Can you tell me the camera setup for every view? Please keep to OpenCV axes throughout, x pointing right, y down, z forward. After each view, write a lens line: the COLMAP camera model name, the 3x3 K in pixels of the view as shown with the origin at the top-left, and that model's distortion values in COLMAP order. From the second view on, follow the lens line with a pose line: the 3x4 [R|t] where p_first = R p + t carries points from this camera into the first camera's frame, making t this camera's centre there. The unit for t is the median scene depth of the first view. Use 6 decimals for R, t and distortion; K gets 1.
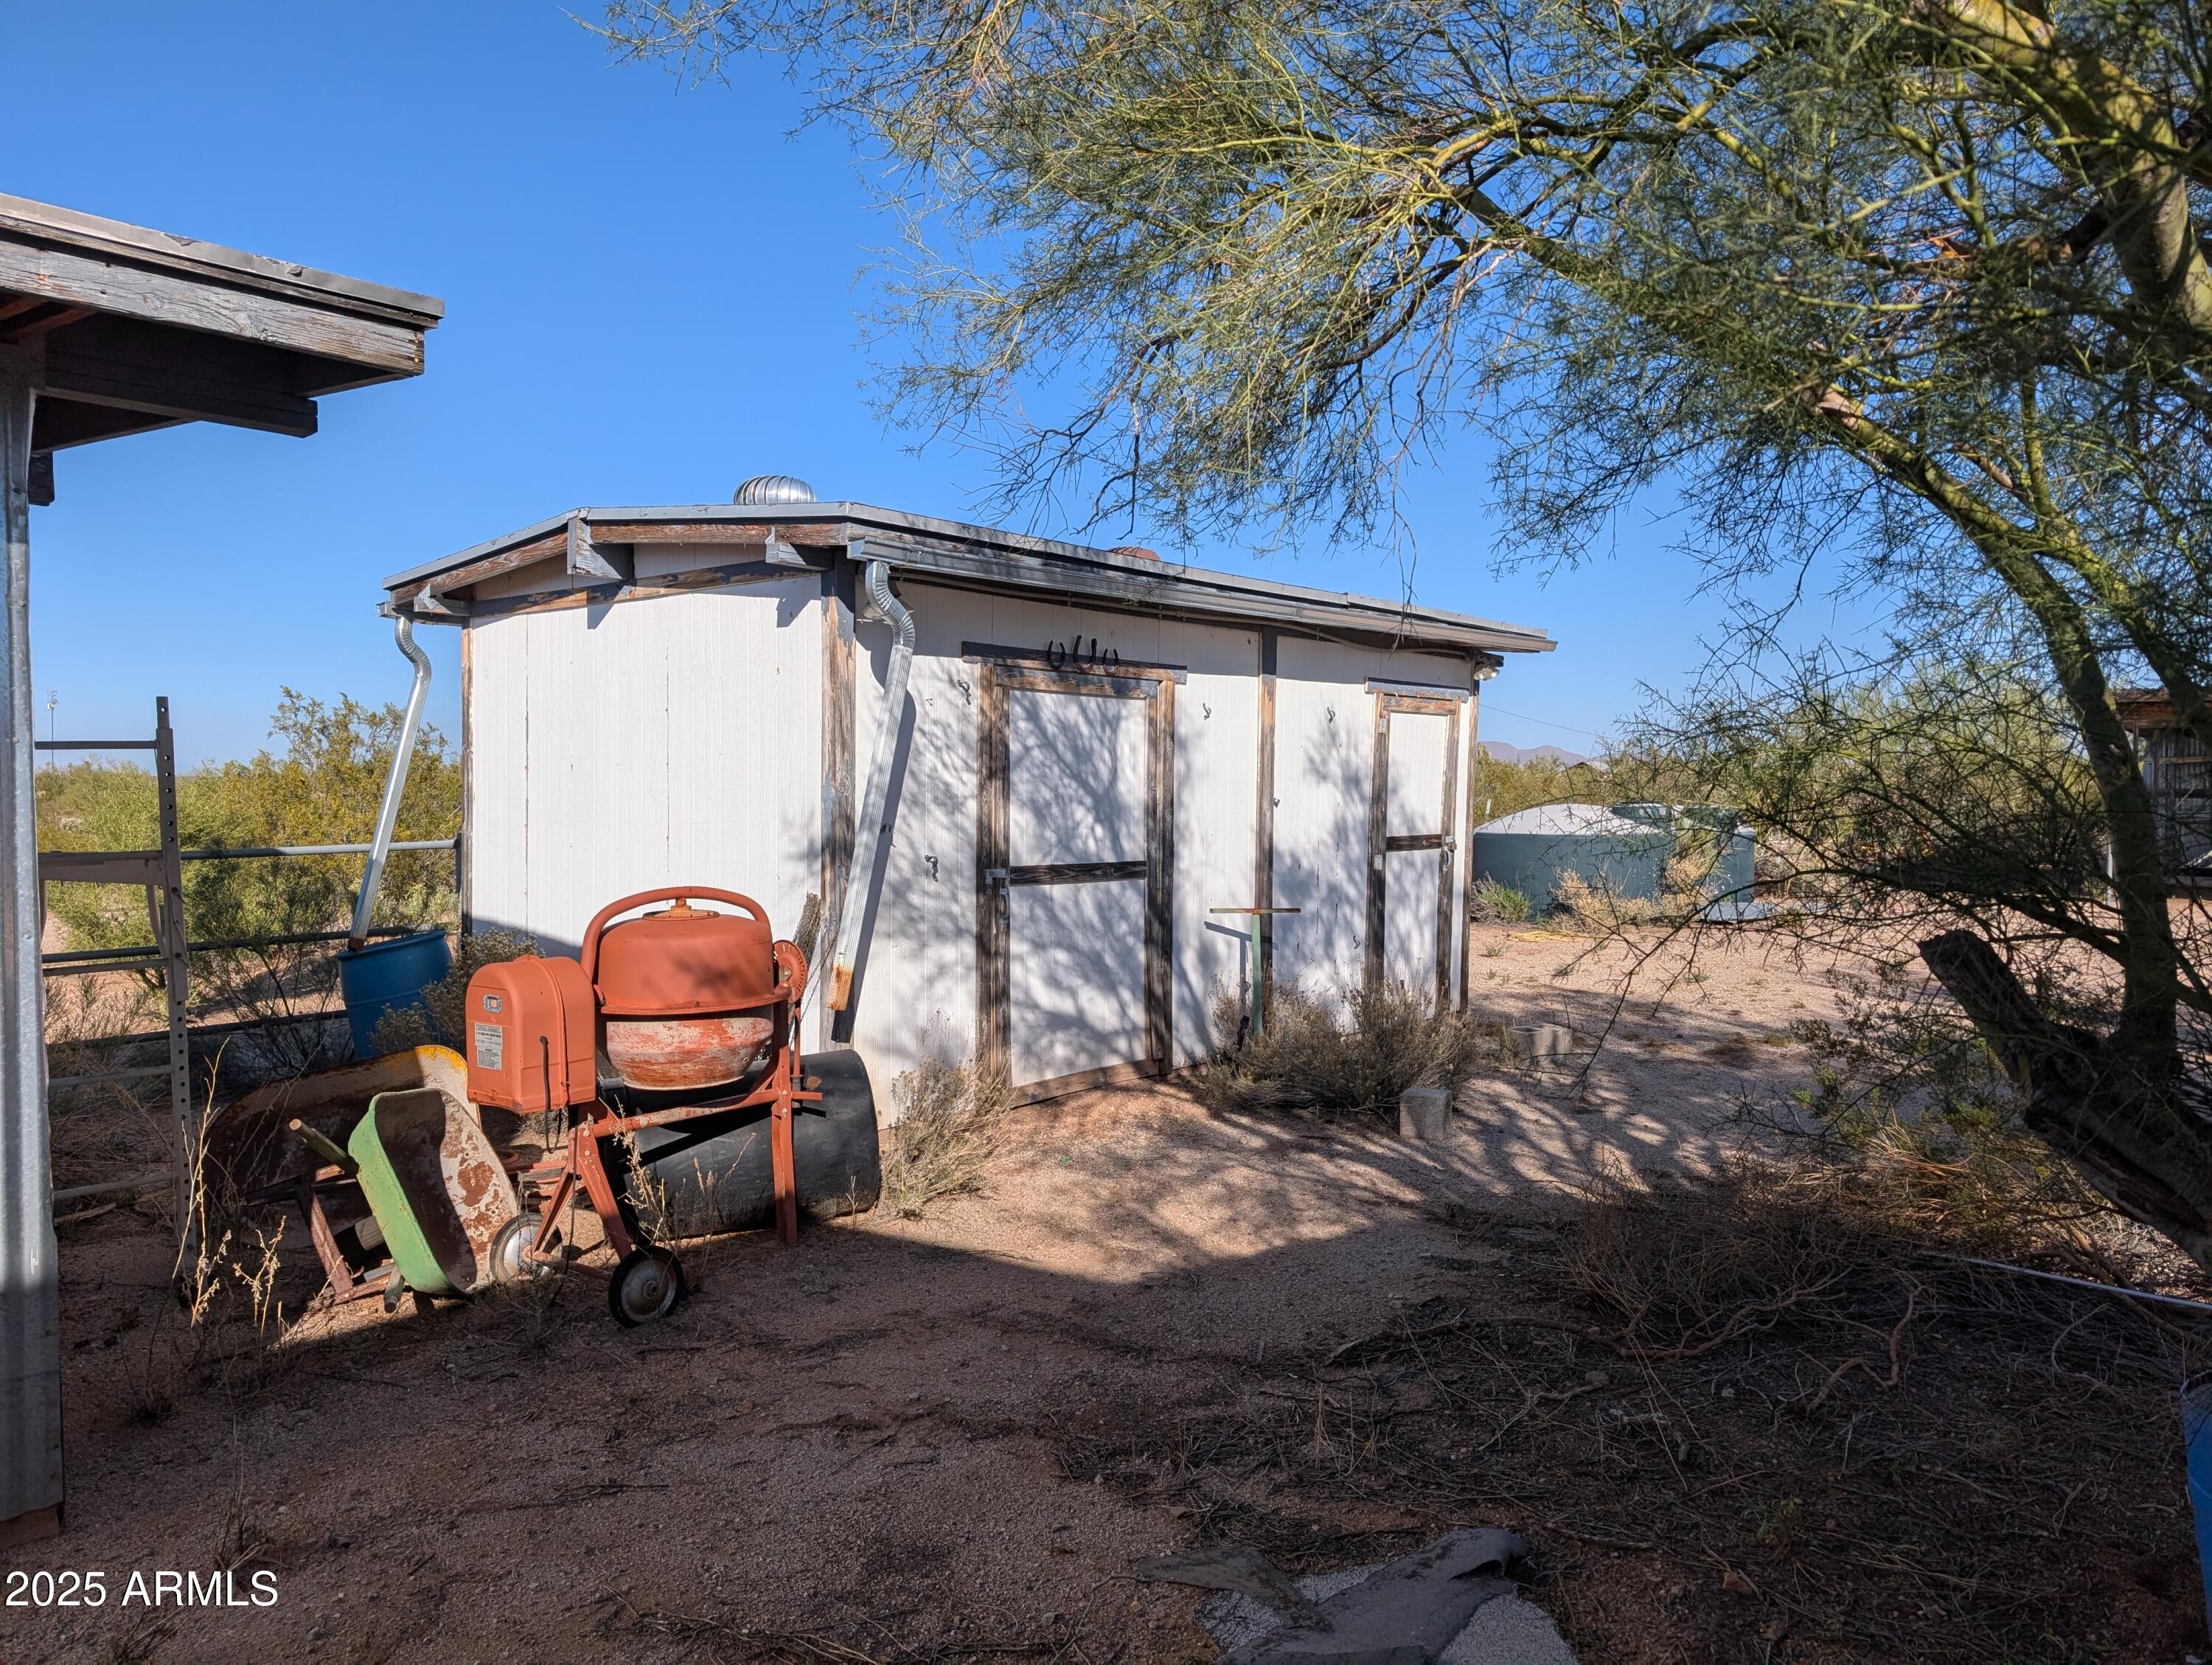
lens RADIAL K [[1588.5, 0, 1105.5], [0, 1588.5, 839.7], [0, 0, 1]] dist [0.019152, -0.010020]
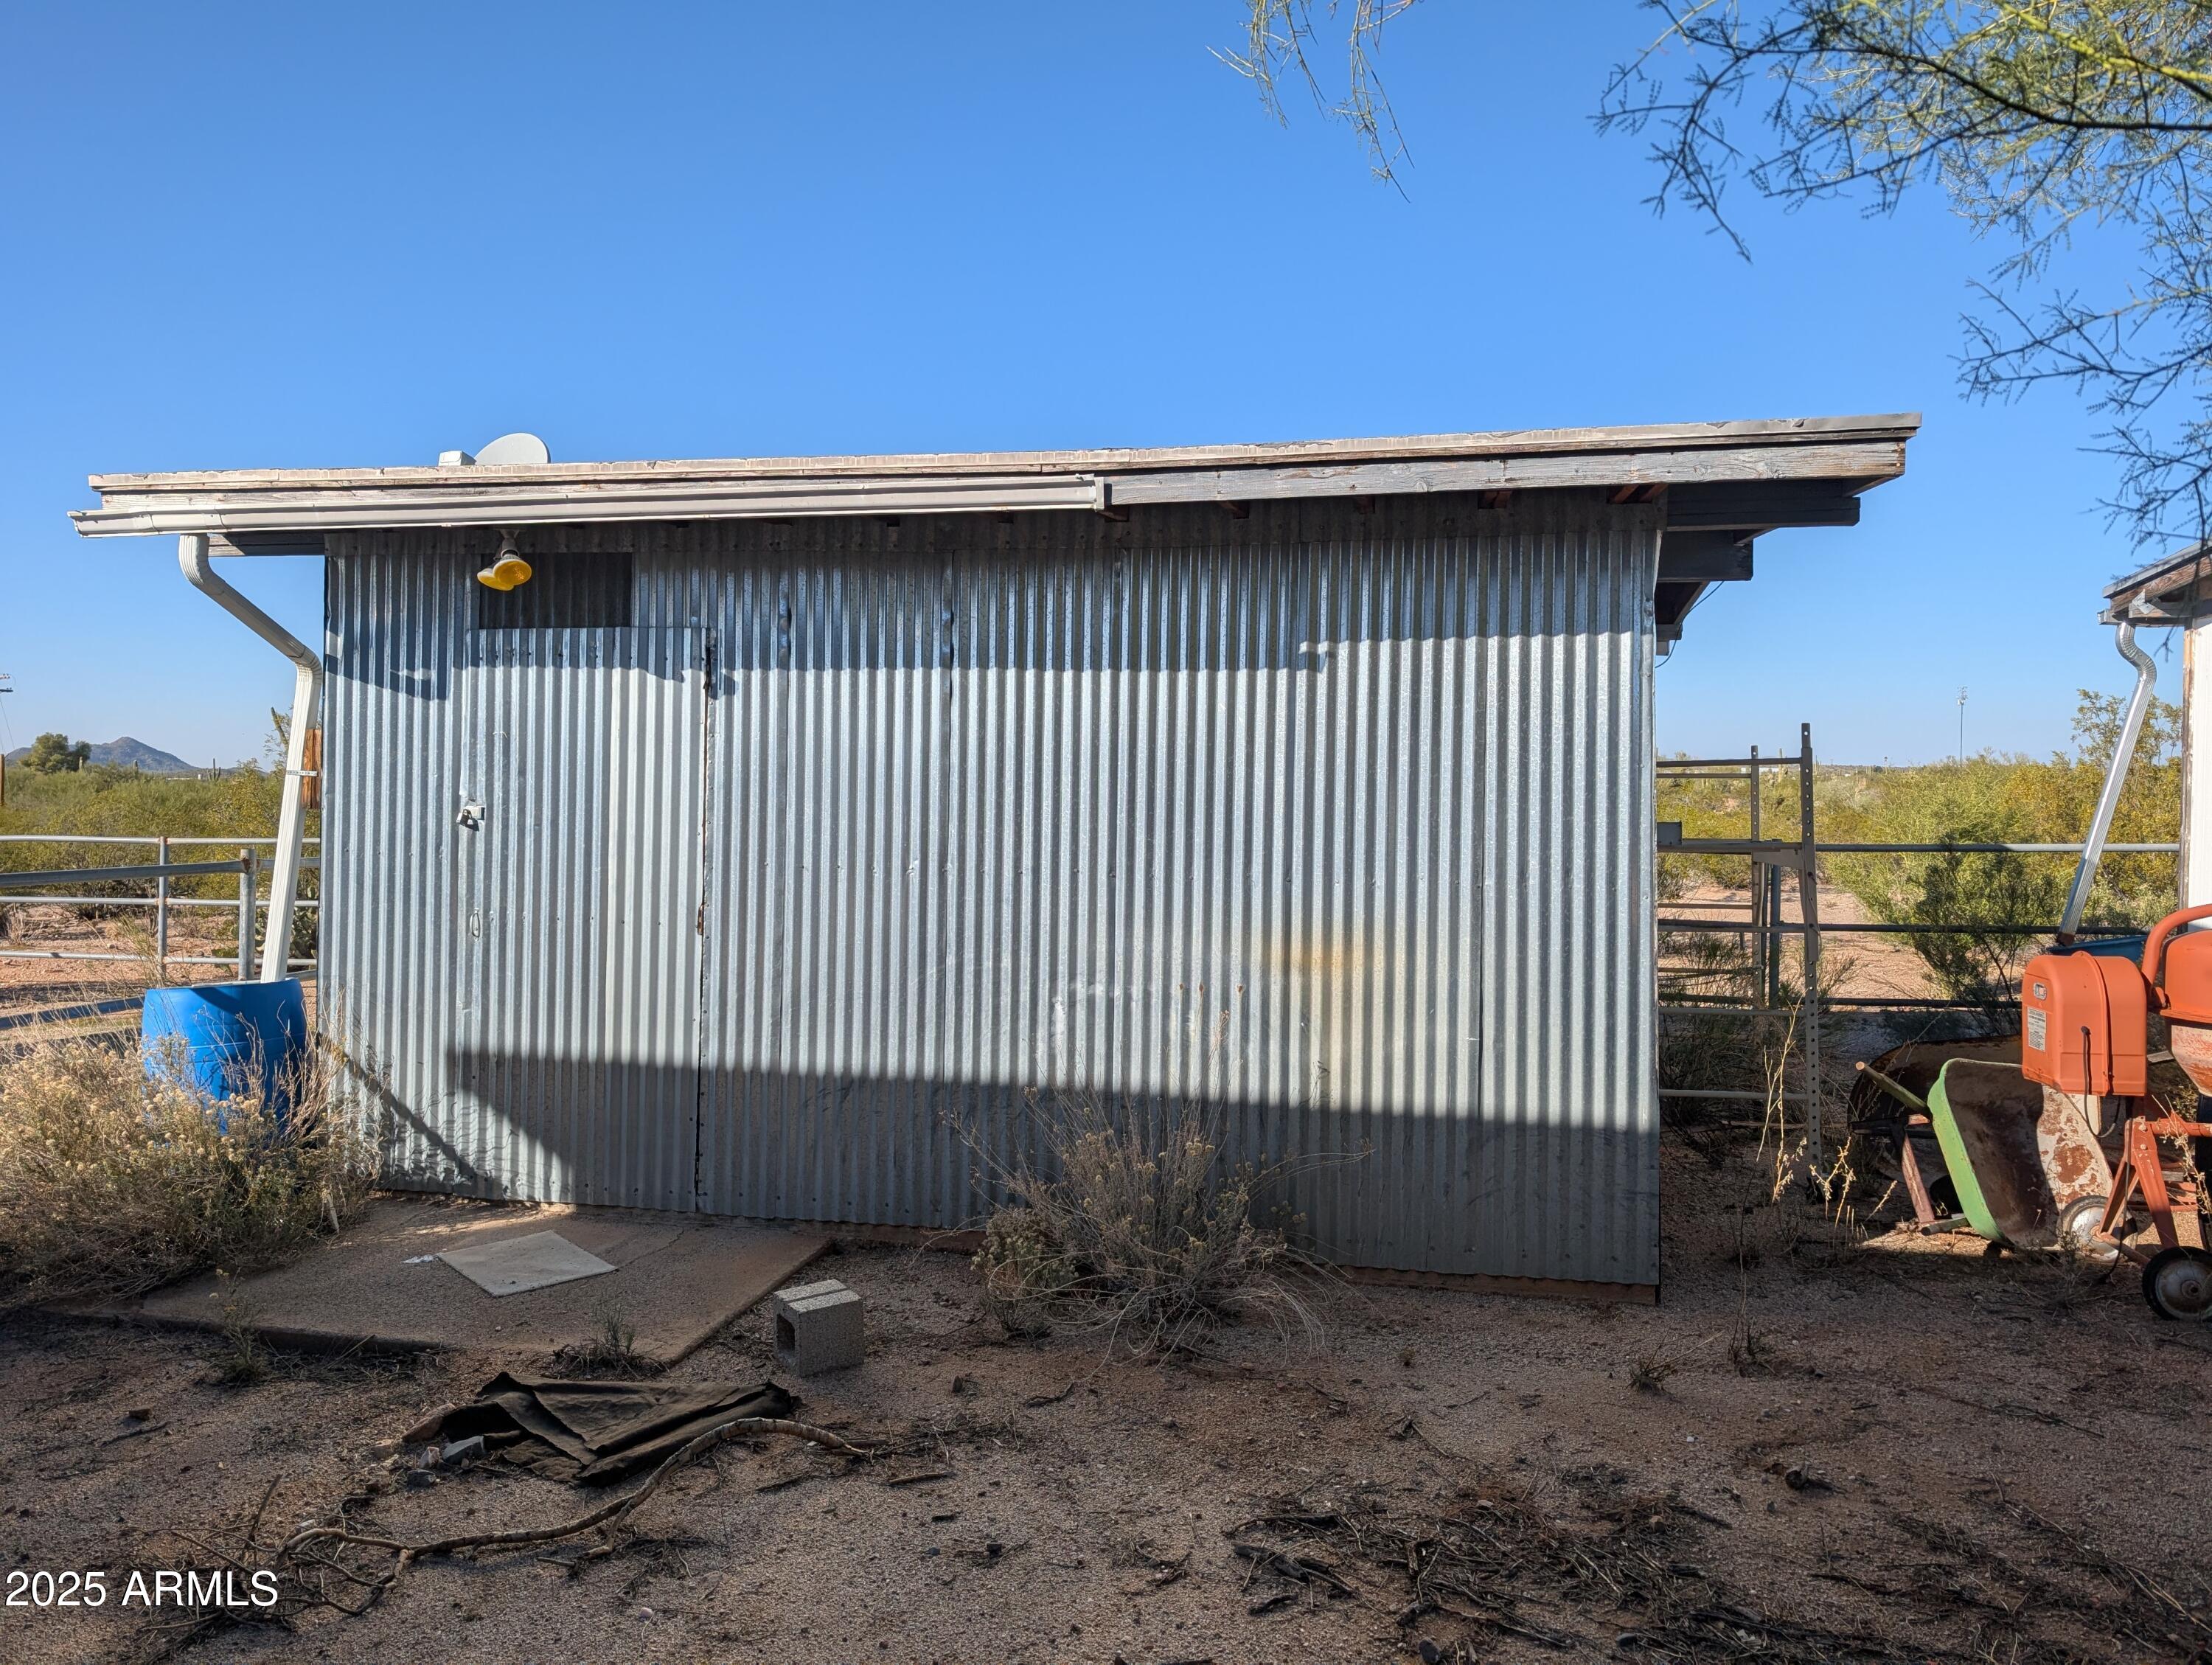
lens RADIAL K [[1588.5, 0, 1064.1], [0, 1588.5, 788.8], [0, 0, 1]] dist [0.019152, -0.010020]
pose [[0.456210, 0.006616, -0.889847, 0.279460], [-0.030378, 0.999505, -0.008143, -0.008119], [0.889353, 0.030747, 0.456185, -0.114896]]
